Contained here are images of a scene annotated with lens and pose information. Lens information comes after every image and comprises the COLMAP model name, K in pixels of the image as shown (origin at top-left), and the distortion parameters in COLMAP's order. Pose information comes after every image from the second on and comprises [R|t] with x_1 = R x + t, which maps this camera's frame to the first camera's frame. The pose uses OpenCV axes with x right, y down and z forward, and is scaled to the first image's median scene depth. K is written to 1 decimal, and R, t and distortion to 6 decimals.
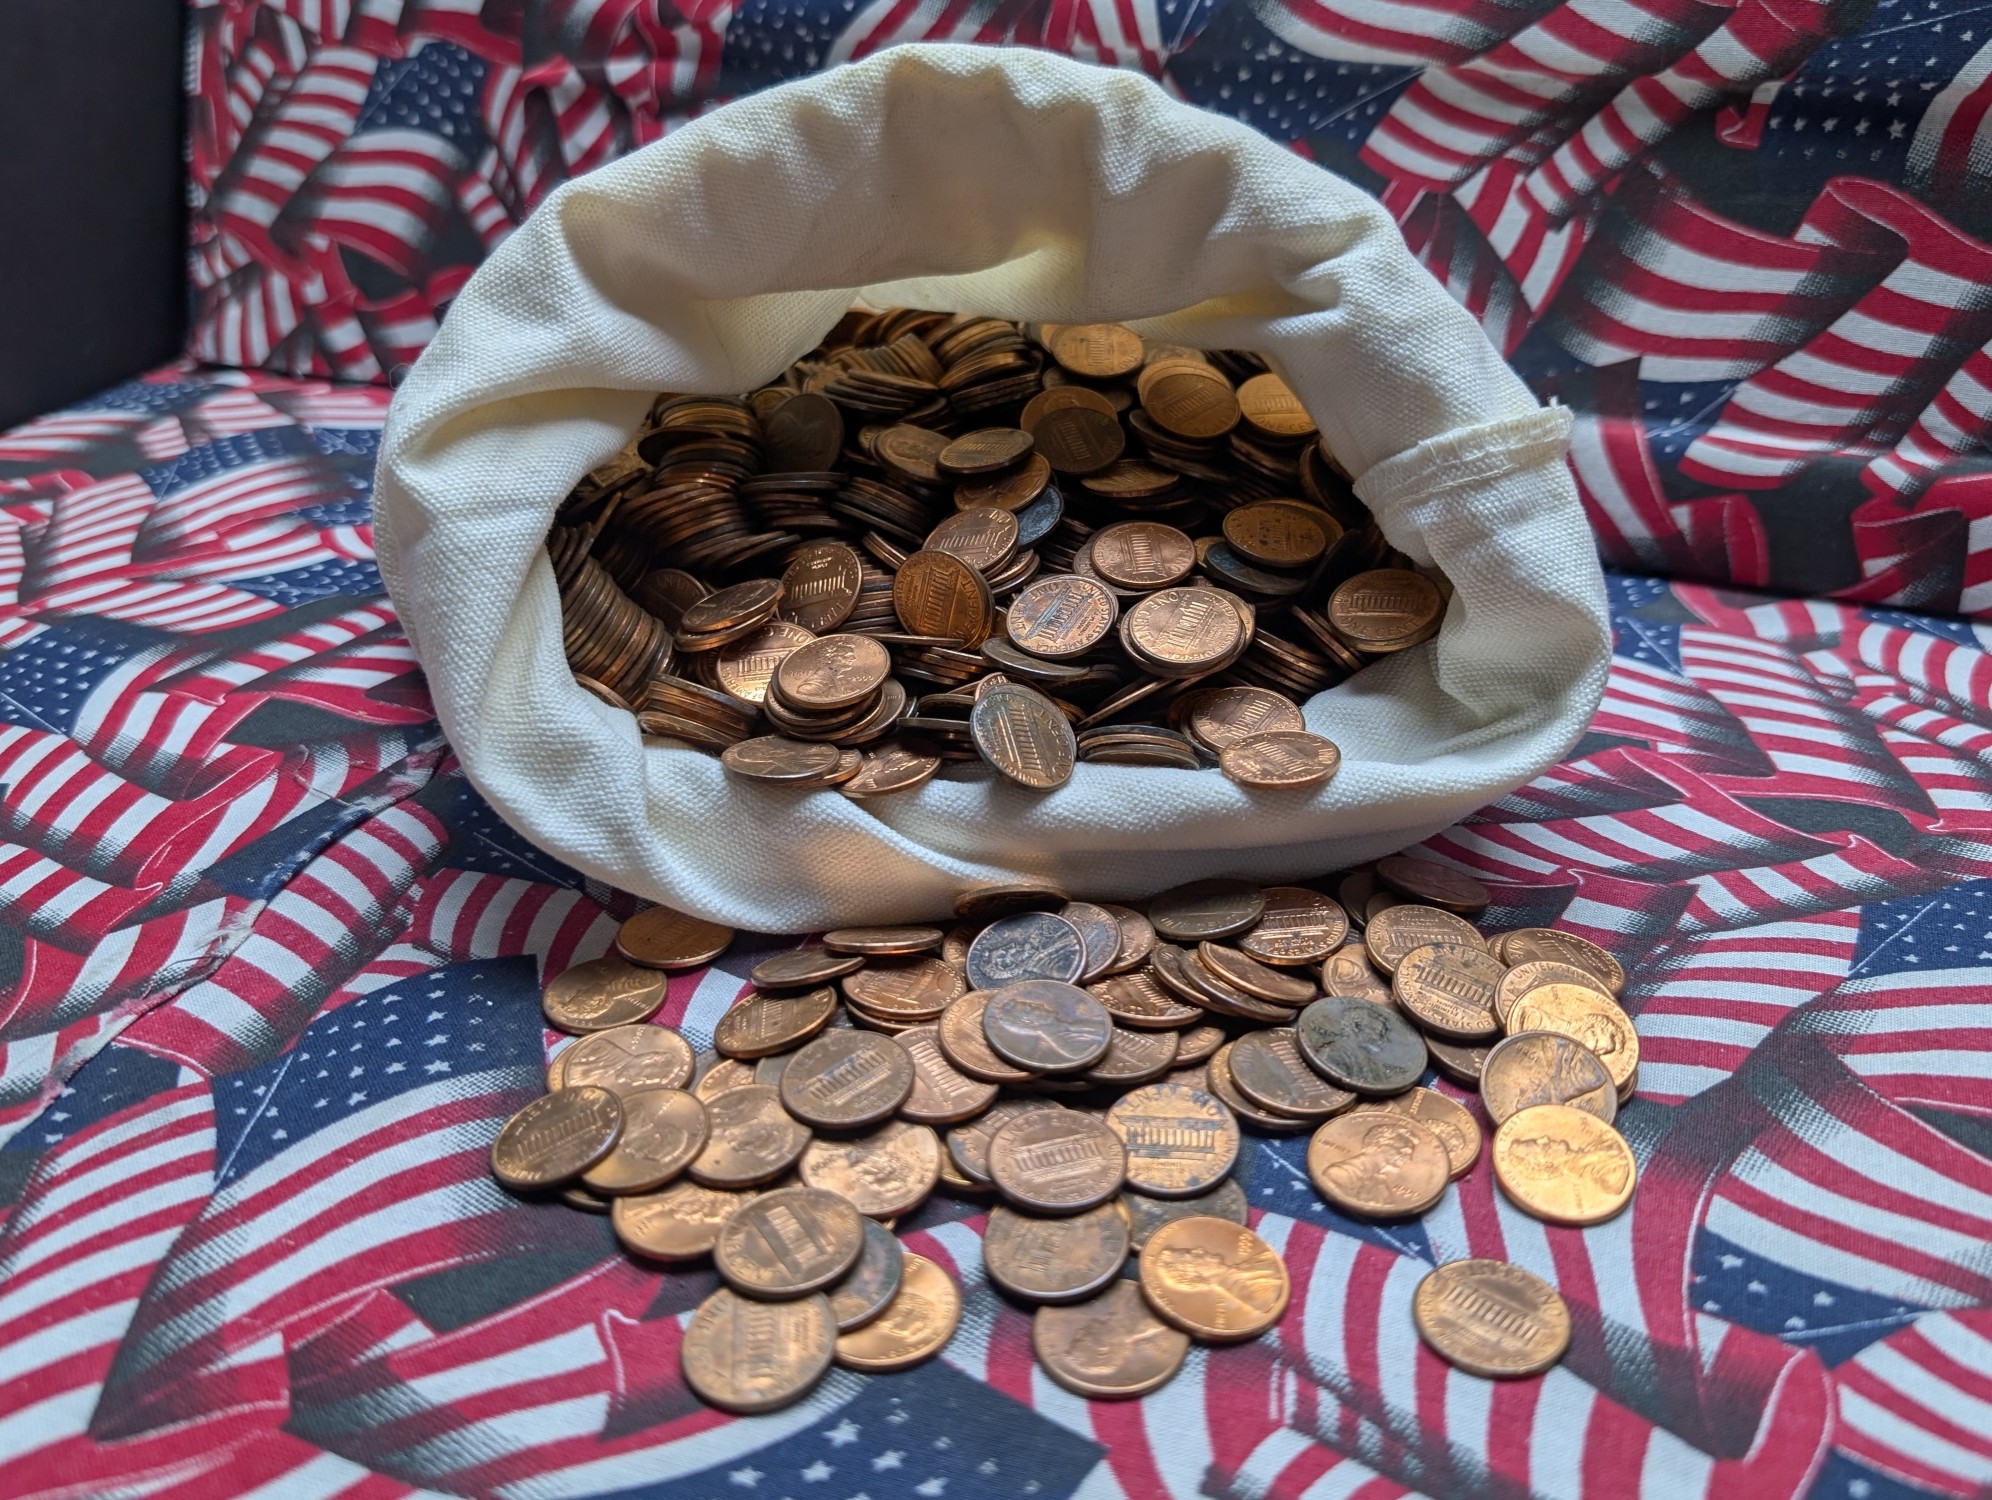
lens RADIAL K [[1702.2, 0, 996.0], [0, 1702.2, 750.0], [0, 0, 1]] dist [-0.023370, -0.001030]
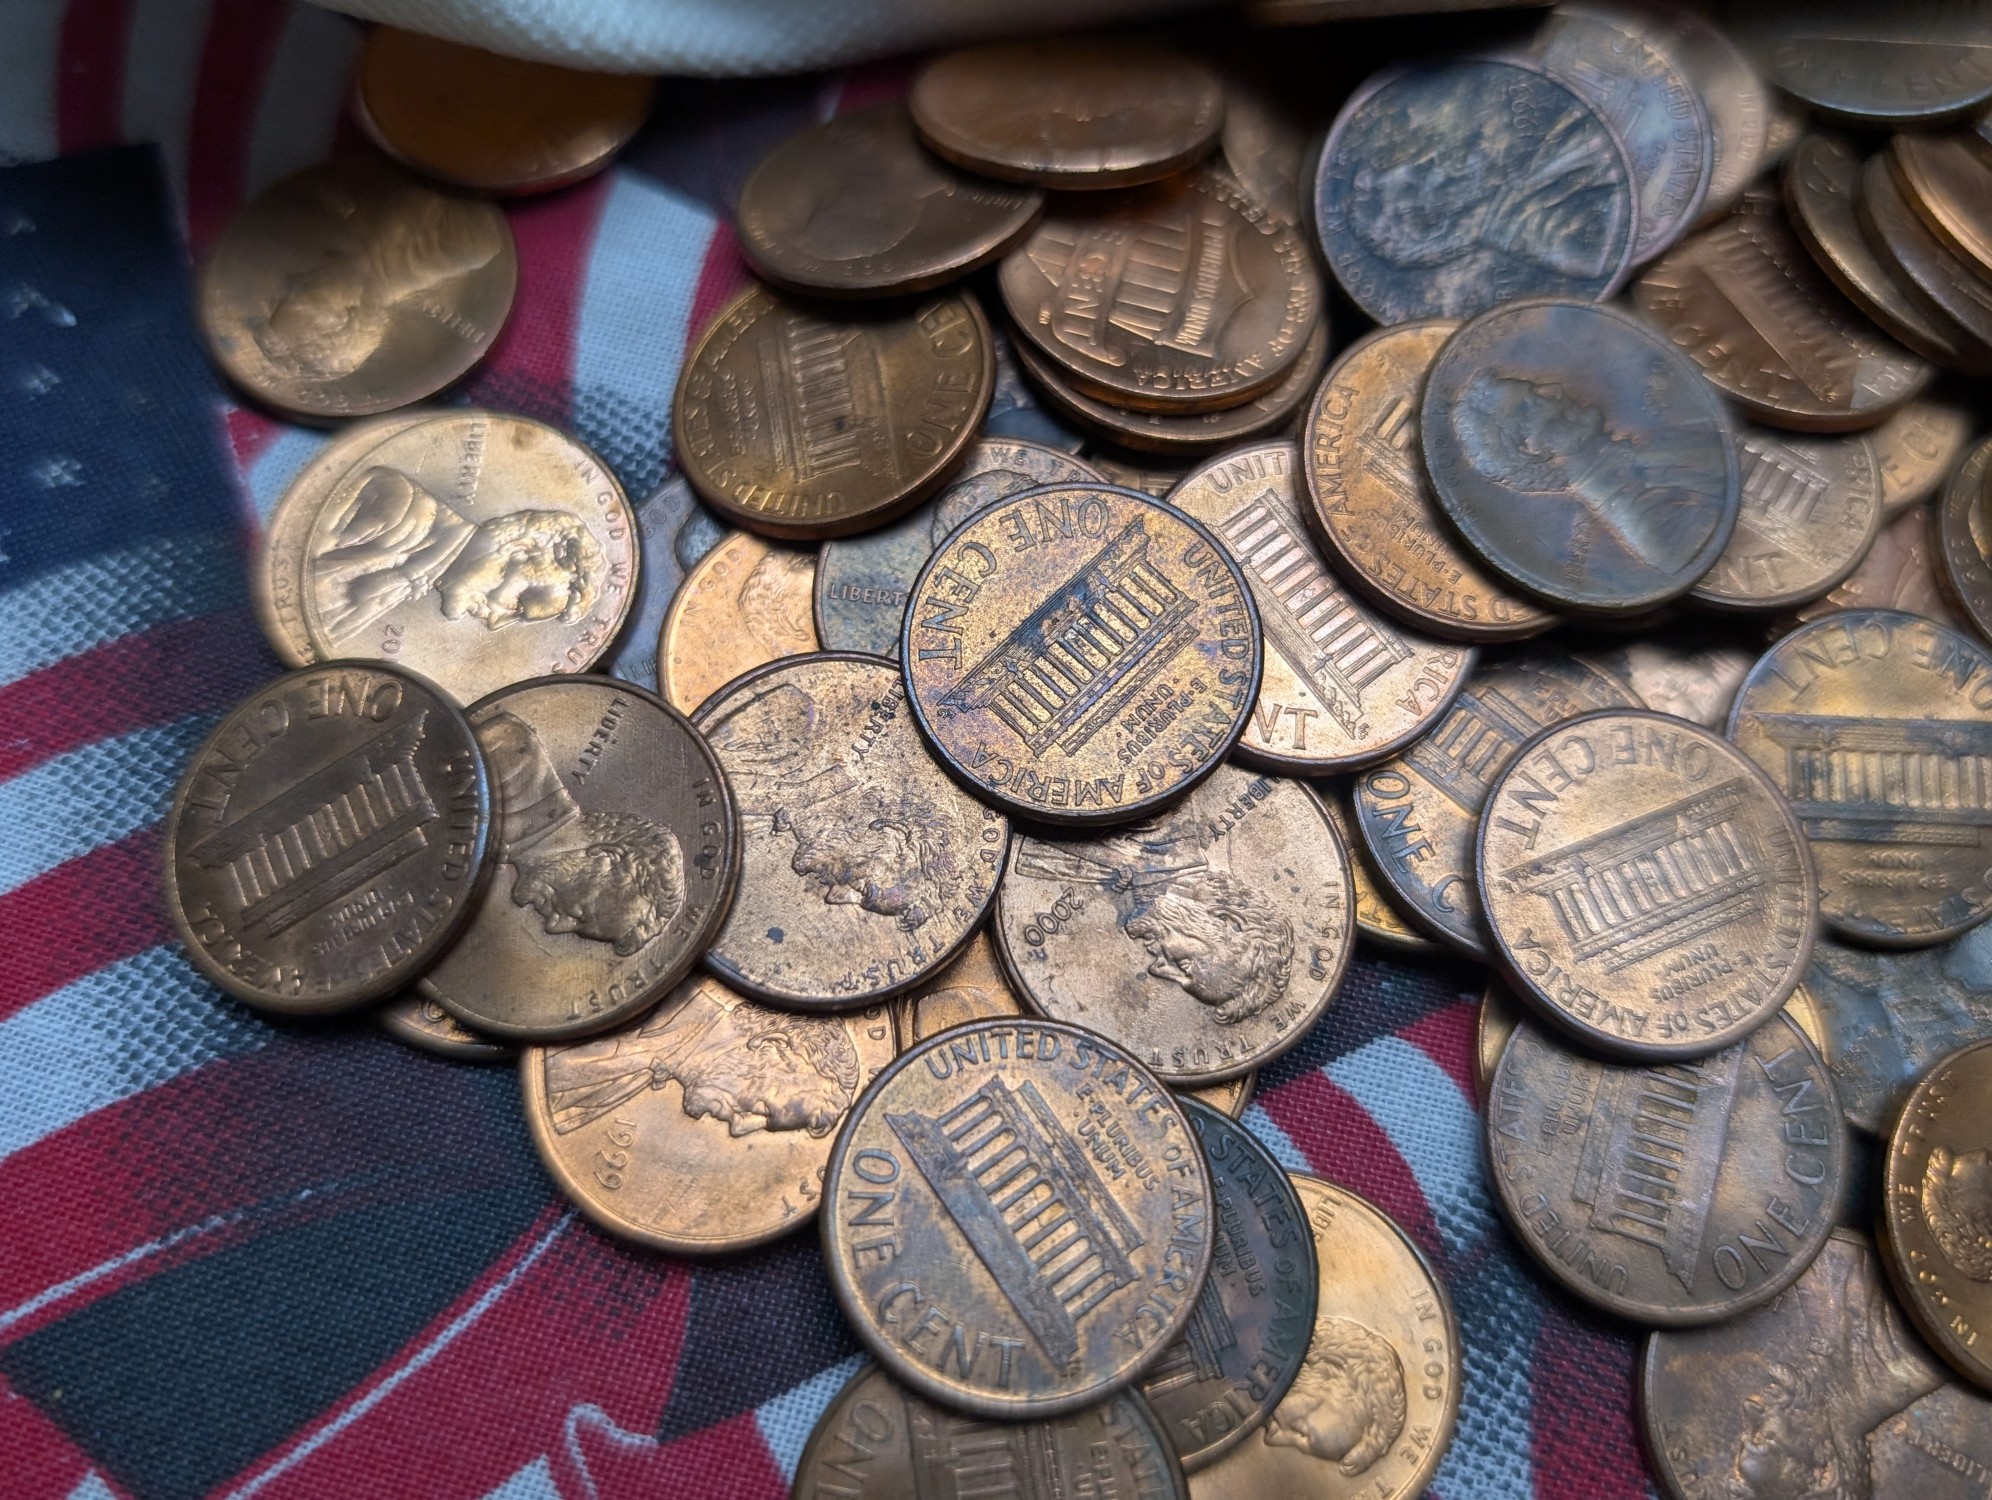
lens RADIAL K [[1818.5, 0, 996.0], [0, 1818.5, 750.0], [0, 0, 1]] dist [-0.001100, -0.235937]
pose [[0.995931, -0.048065, 0.076237, -0.144654], [-0.013786, 0.754709, 0.655915, -0.054126], [-0.089063, -0.654297, 0.750975, 0.723615]]
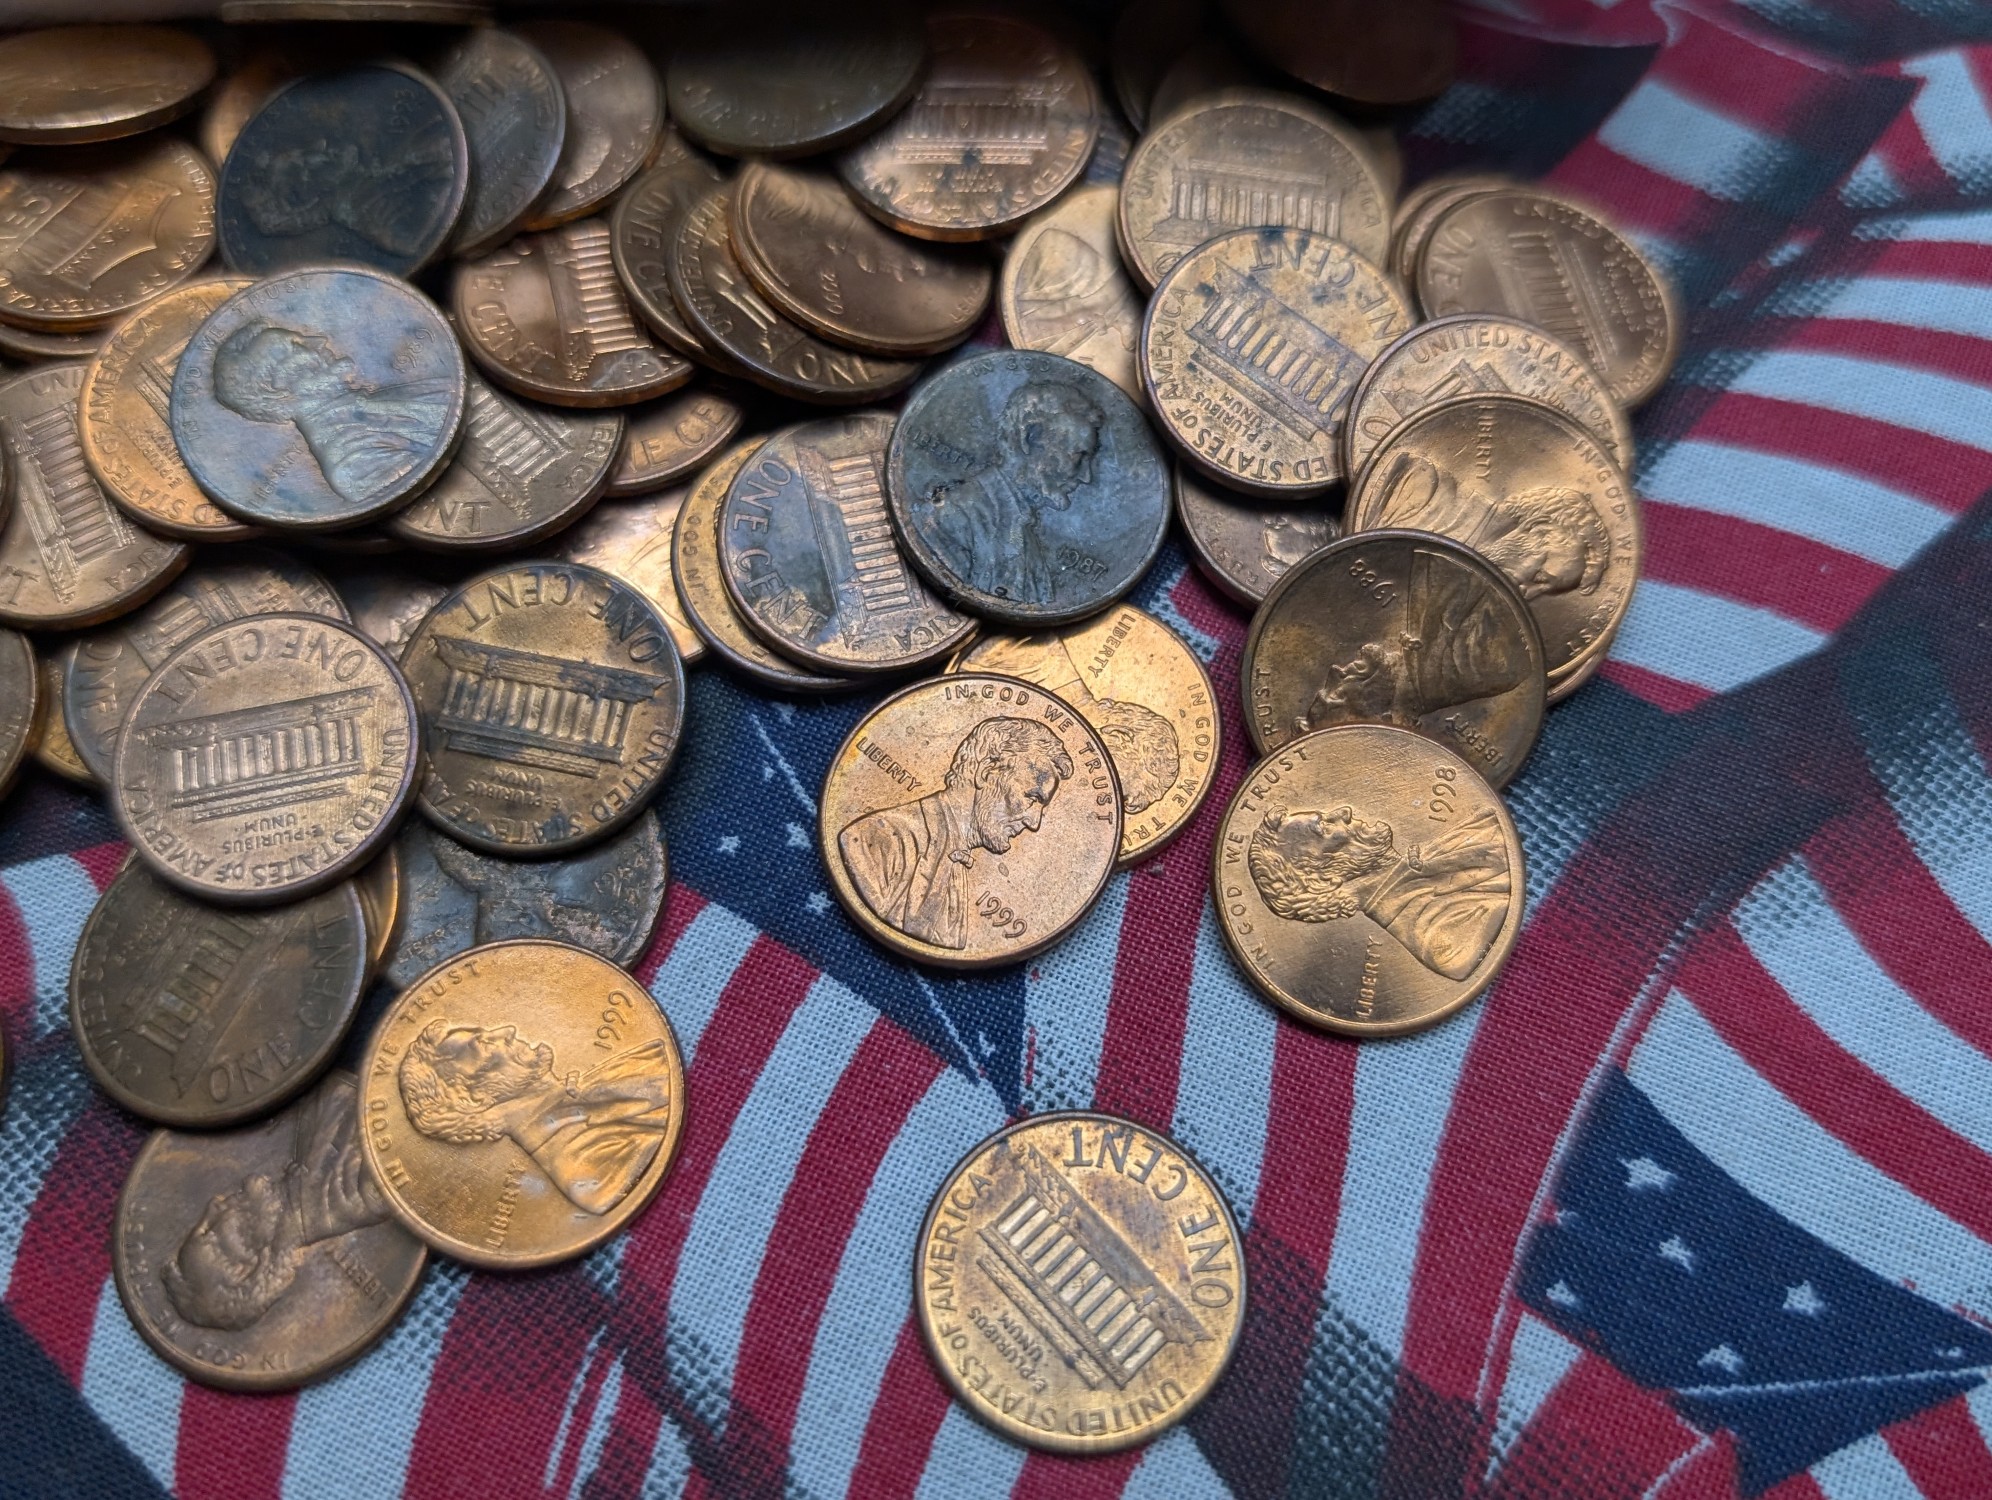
lens RADIAL K [[1754.7, 0, 945.8], [0, 1754.7, 744.5], [0, 0, 1]] dist [-0.048552, -0.007608]
pose [[0.995323, 0.095446, -0.014898, 0.226353], [-0.064191, 0.768714, 0.636364, -0.072928], [0.072190, -0.632431, 0.771245, 0.655949]]
